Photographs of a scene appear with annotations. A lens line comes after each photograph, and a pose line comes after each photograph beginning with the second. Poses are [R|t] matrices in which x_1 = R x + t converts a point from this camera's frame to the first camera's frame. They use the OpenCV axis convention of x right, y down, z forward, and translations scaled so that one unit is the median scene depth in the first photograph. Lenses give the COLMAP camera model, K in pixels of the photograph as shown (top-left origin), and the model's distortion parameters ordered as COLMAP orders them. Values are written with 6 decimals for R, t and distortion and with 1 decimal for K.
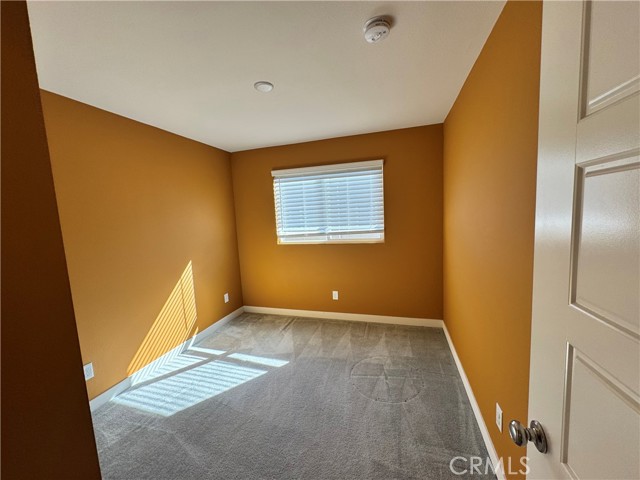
lens RADIAL K [[257.1, 0, 319.0], [0, 257.1, 239.7], [0, 0, 1]] dist [-0.000552, 0.000209]
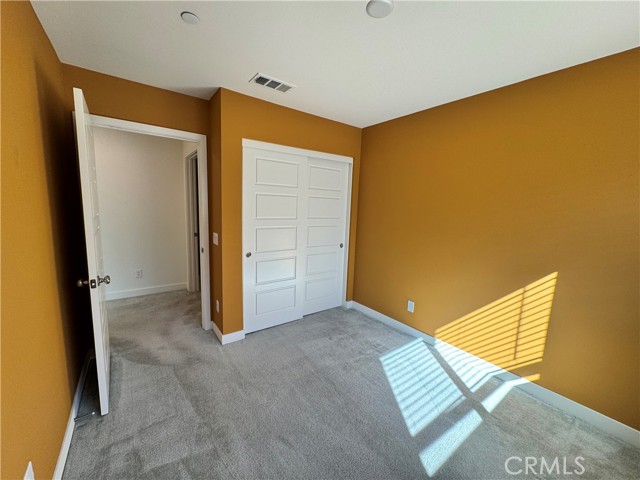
lens RADIAL K [[257.1, 0, 318.4], [0, 257.1, 238.8], [0, 0, 1]] dist [-0.000552, 0.000209]
pose [[-0.586833, 0.140432, -0.797437, 0.398692], [-0.091178, 0.967121, 0.237412, -0.113377], [0.804558, 0.212030, -0.554734, 1.066785]]
